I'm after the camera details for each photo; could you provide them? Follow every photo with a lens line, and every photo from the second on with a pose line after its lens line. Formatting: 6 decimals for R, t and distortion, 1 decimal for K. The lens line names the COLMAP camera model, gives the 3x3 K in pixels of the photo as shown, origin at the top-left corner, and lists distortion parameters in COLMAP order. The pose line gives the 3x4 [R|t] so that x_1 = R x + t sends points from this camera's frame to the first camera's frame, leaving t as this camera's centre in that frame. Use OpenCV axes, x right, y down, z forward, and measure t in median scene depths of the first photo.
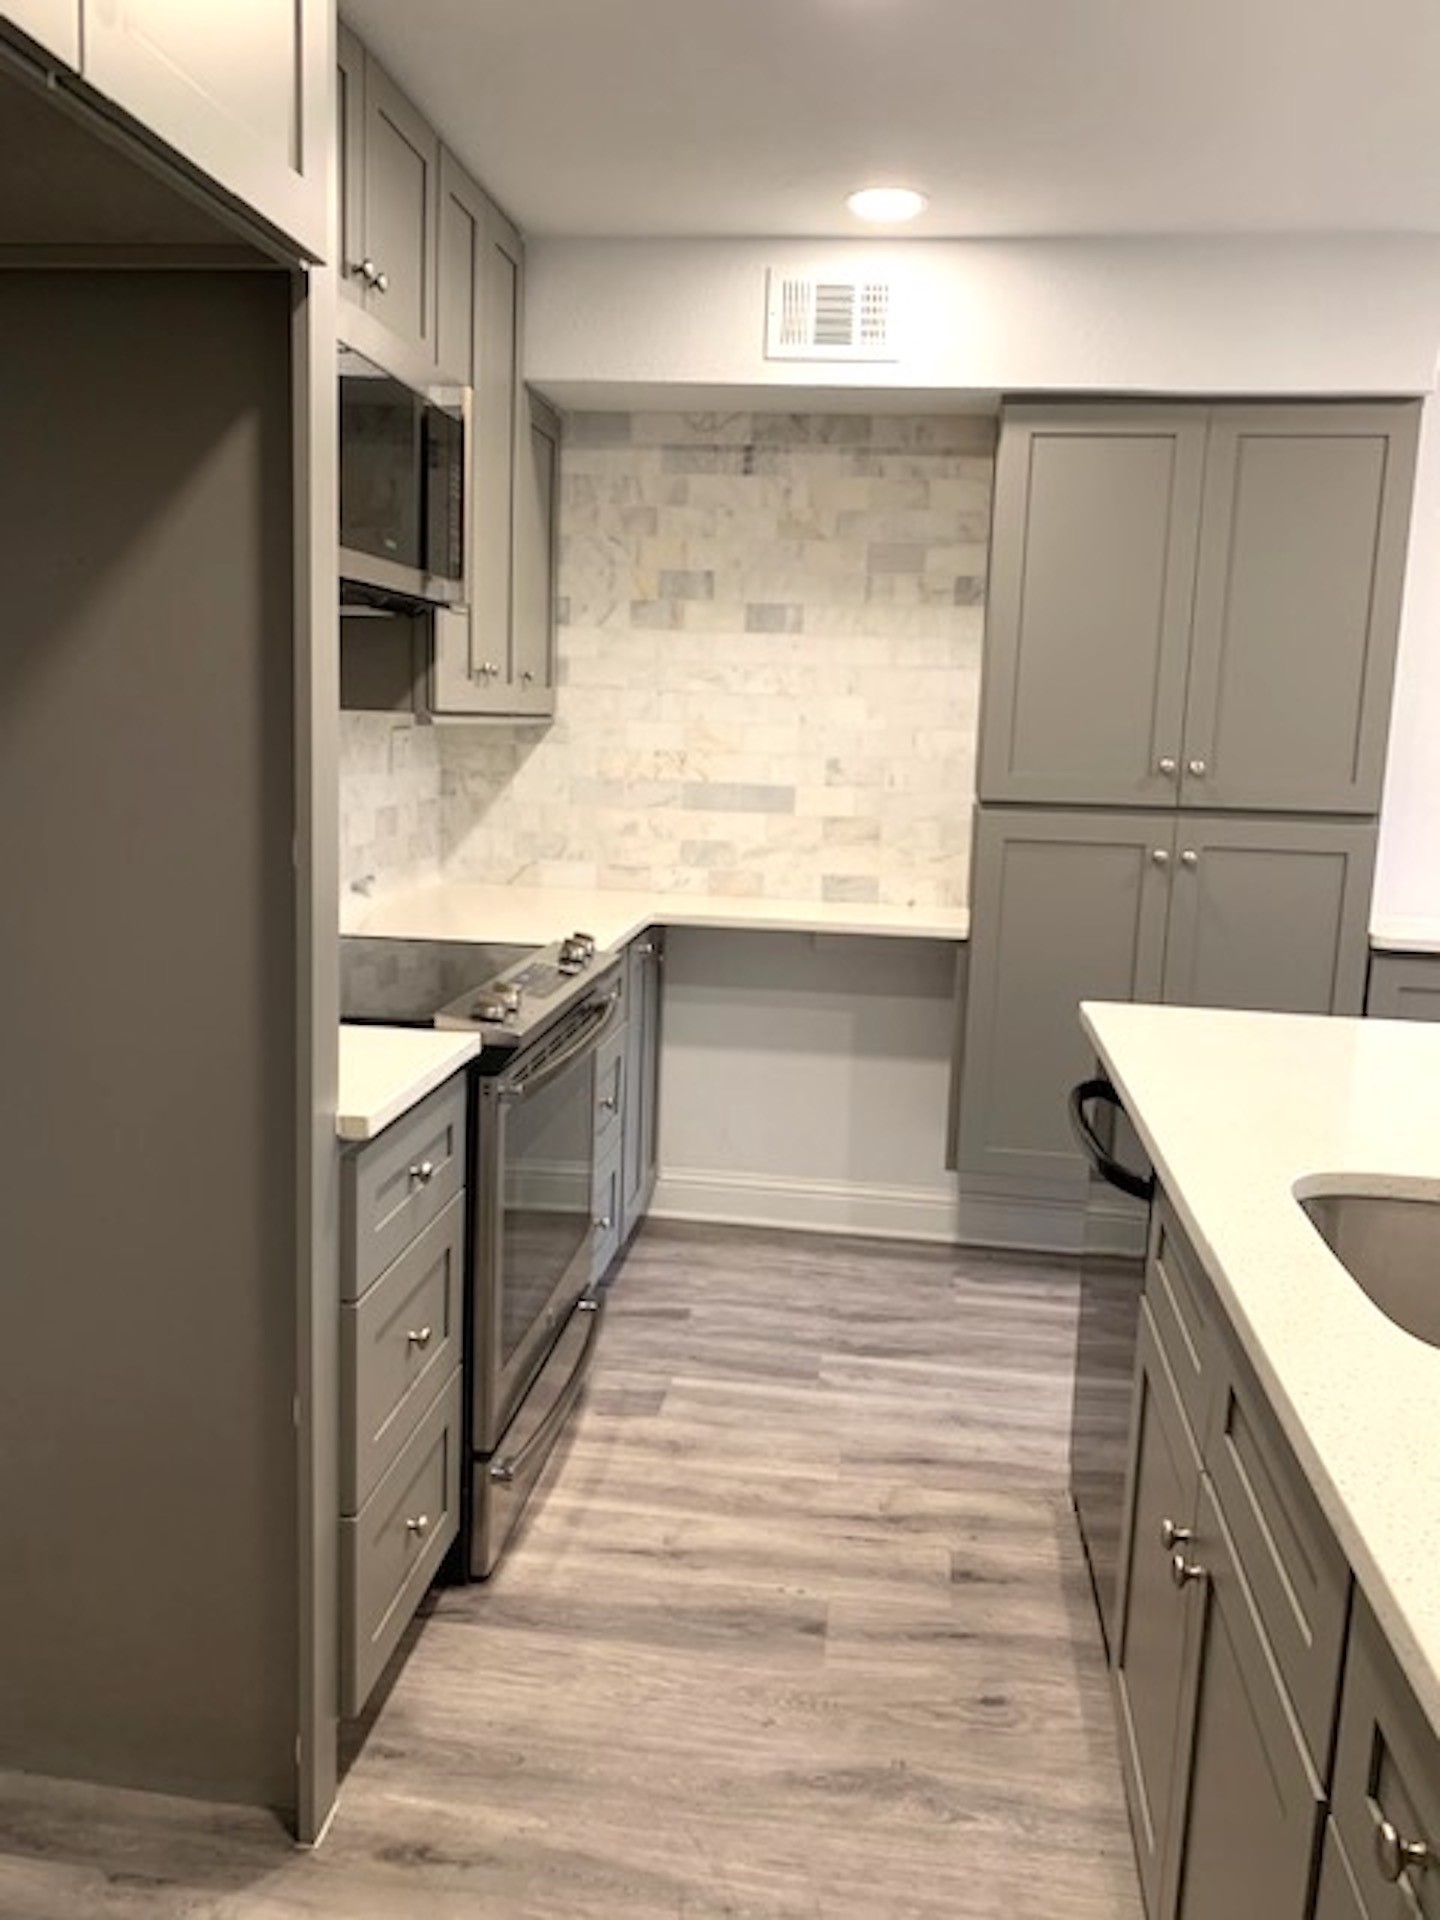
lens RADIAL K [[1449.3, 0, 731.4], [0, 1449.3, 957.4], [0, 0, 1]] dist [0.015644, -0.032716]
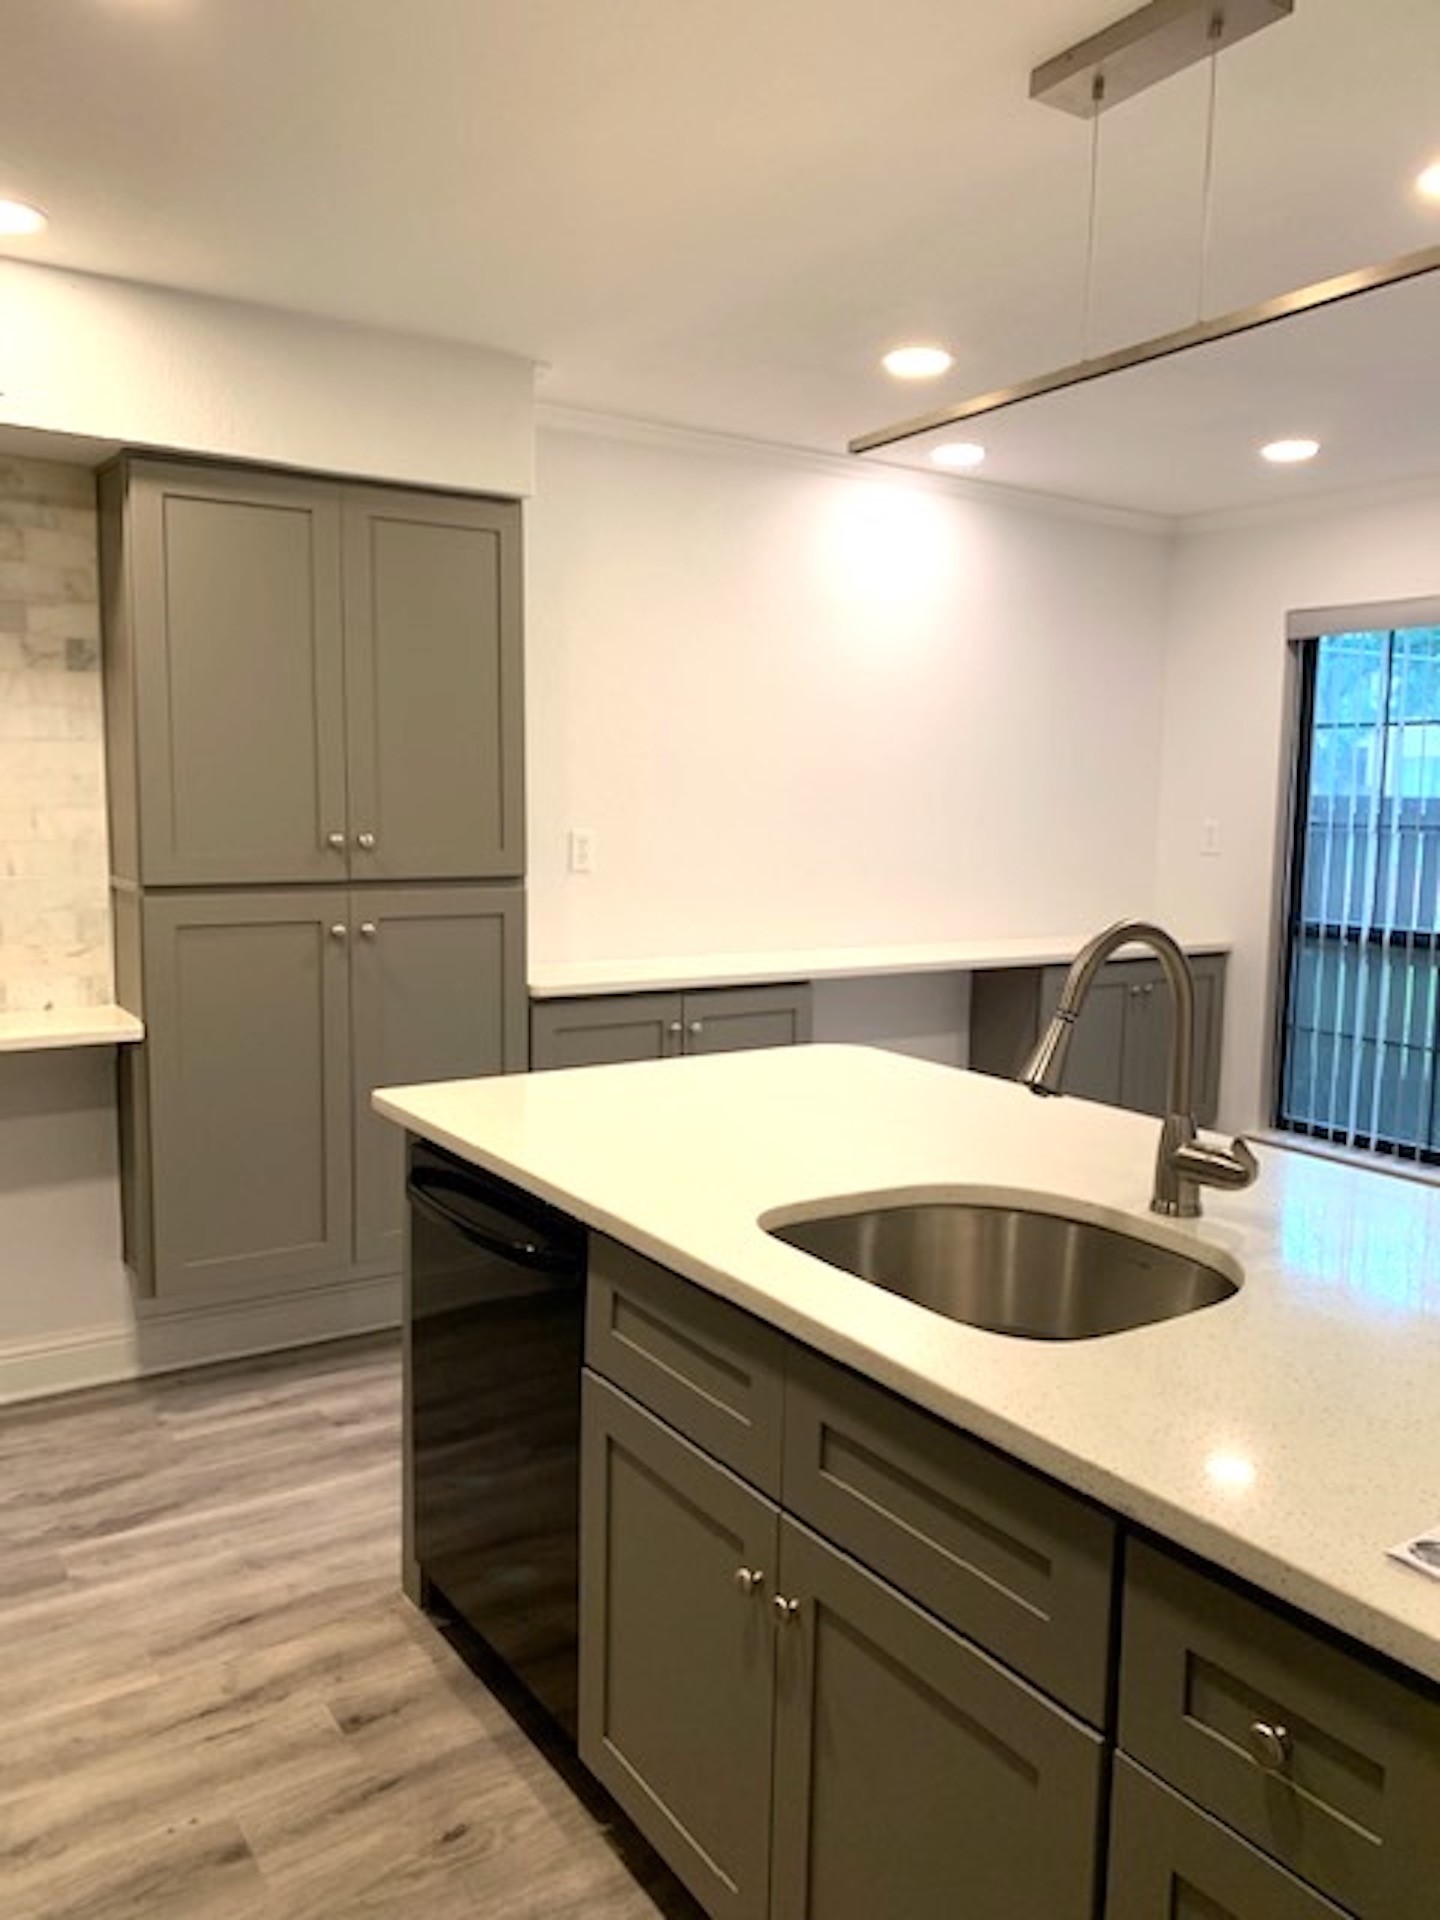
lens RADIAL K [[1449.3, 0, 732.0], [0, 1449.3, 962.5], [0, 0, 1]] dist [0.015644, -0.032716]
pose [[0.750907, -0.097882, 0.653114, -0.155615], [0.121339, 0.992568, 0.009249, -0.025088], [-0.649165, 0.072303, 0.757203, 0.076762]]
